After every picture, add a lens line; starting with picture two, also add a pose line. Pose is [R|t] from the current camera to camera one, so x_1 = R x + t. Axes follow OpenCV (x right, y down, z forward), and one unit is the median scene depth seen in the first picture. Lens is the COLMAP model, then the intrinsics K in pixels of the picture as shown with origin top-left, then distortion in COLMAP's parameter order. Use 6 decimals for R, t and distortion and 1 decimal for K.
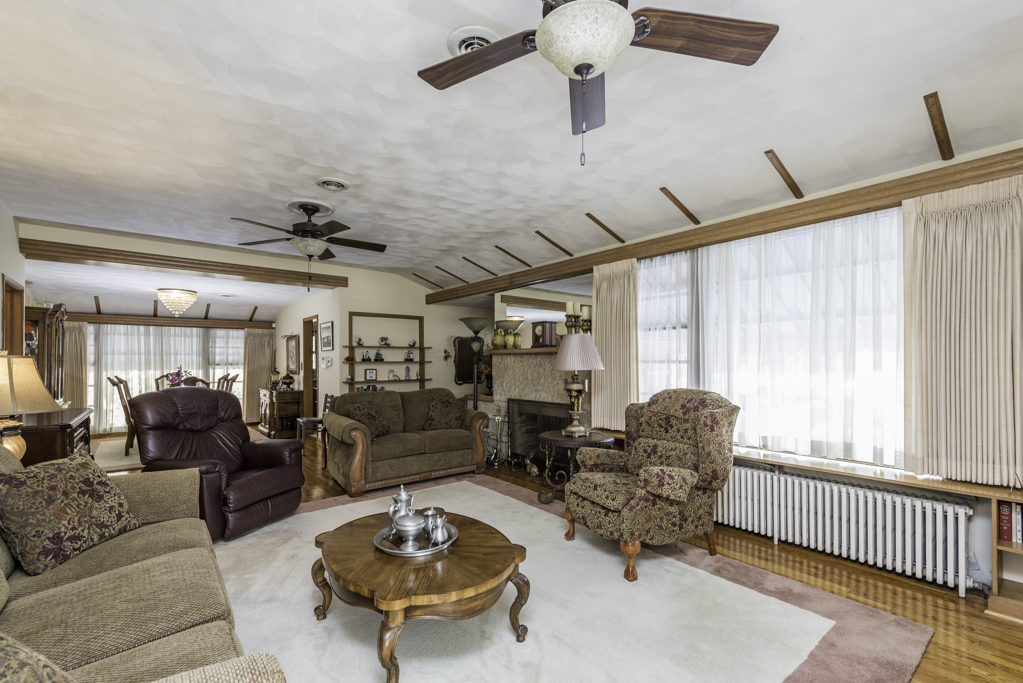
lens RADIAL K [[450.1, 0, 502.3], [0, 450.1, 363.3], [0, 0, 1]] dist [0.011364, -0.000757]
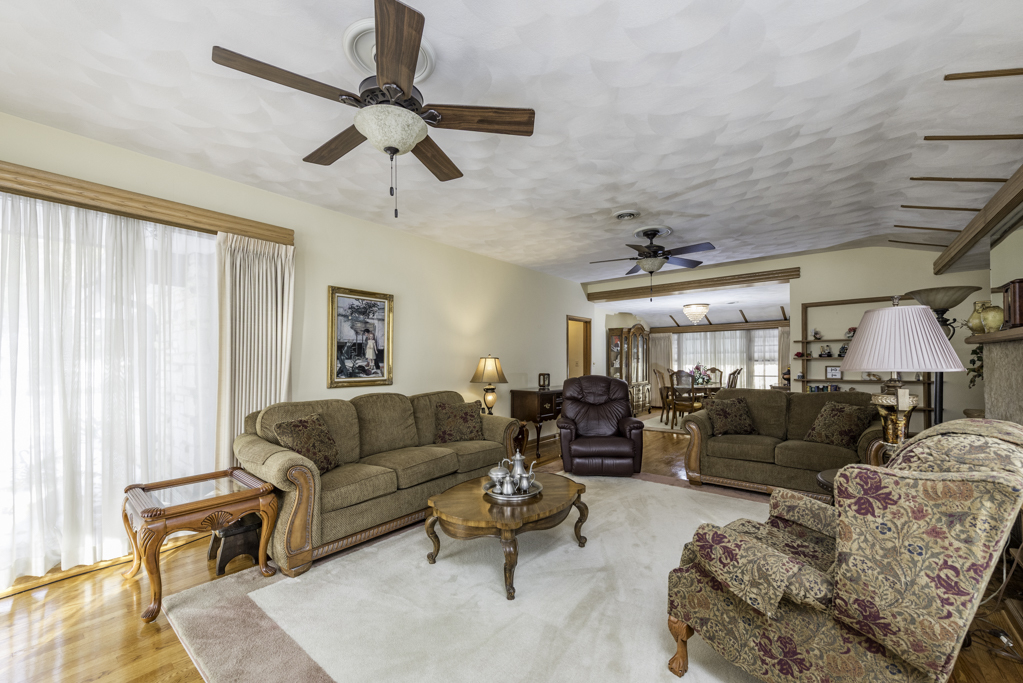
lens RADIAL K [[401.6, 0, 523.0], [0, 401.6, 359.1], [0, 0, 1]] dist [0.007782, -0.000454]
pose [[0.227214, -0.004389, -0.973835, 0.437945], [0.004578, 0.999984, -0.003439, -0.000798], [0.973834, -0.003676, 0.227230, 0.328027]]
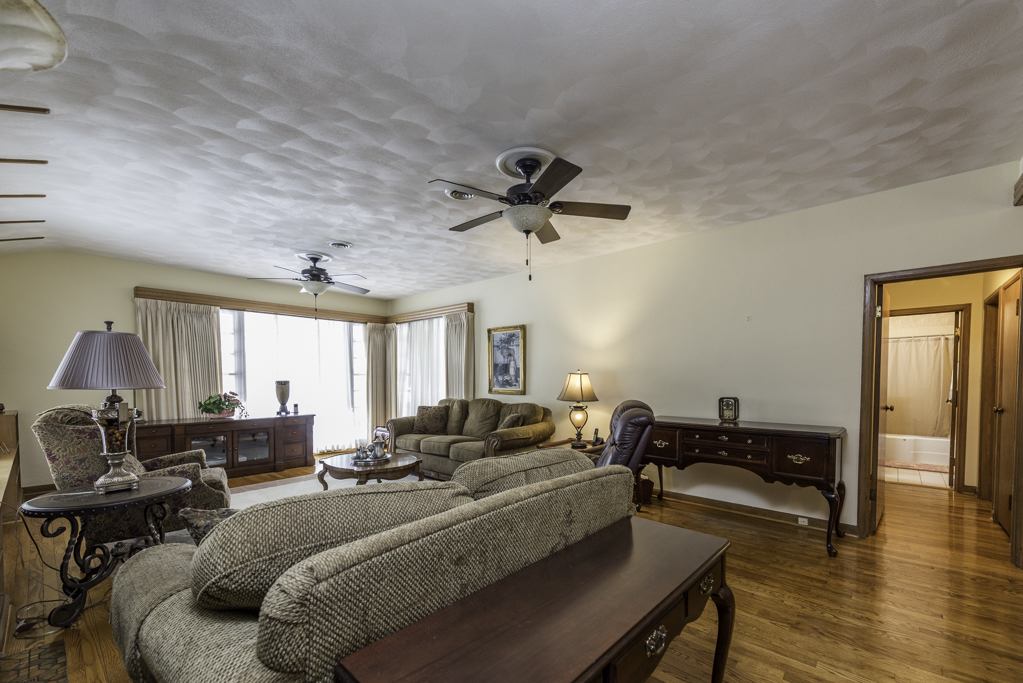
lens RADIAL K [[421.0, 0, 535.0], [0, 421.0, 389.5], [0, 0, 1]] dist [0.009260, -0.000857]
pose [[-0.980200, 0.007313, -0.197876, -0.257951], [0.001464, 0.999558, 0.029688, 0.000448], [0.198006, 0.028810, -0.979777, 1.384786]]
